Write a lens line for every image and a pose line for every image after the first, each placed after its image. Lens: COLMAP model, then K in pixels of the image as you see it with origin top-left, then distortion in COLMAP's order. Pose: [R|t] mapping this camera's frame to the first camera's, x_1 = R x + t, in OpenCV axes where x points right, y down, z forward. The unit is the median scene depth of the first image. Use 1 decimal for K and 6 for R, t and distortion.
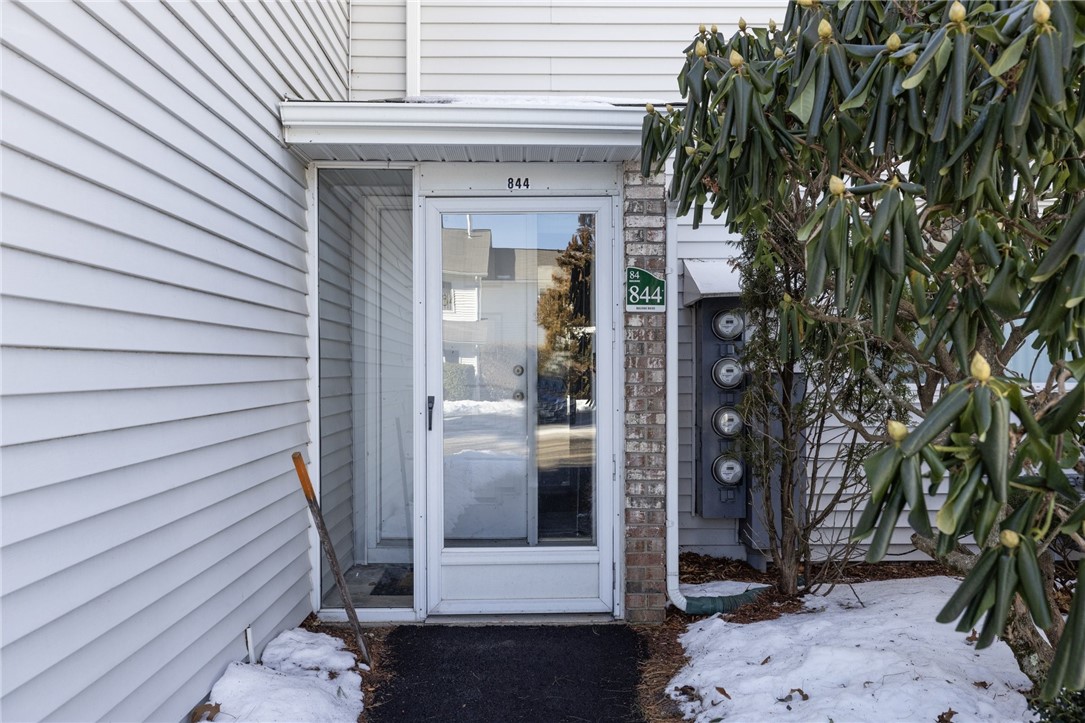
lens RADIAL K [[868.7, 0, 542.5], [0, 868.7, 361.5], [0, 0, 1]] dist [0.002806, -0.011774]
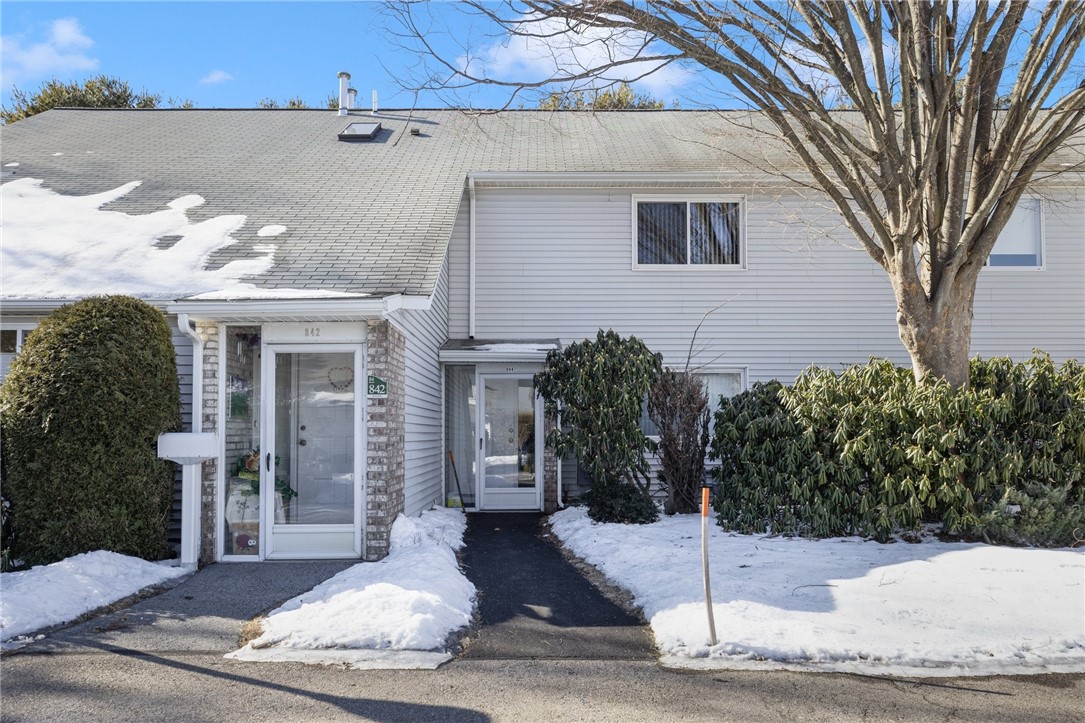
lens RADIAL K [[868.7, 0, 542.5], [0, 868.7, 361.5], [0, 0, 1]] dist [0.002806, -0.011774]
pose [[0.999921, -0.002682, -0.012266, 0.127827], [0.001774, 0.997302, -0.073383, -0.005502], [0.012430, 0.073355, 0.997228, -2.100967]]
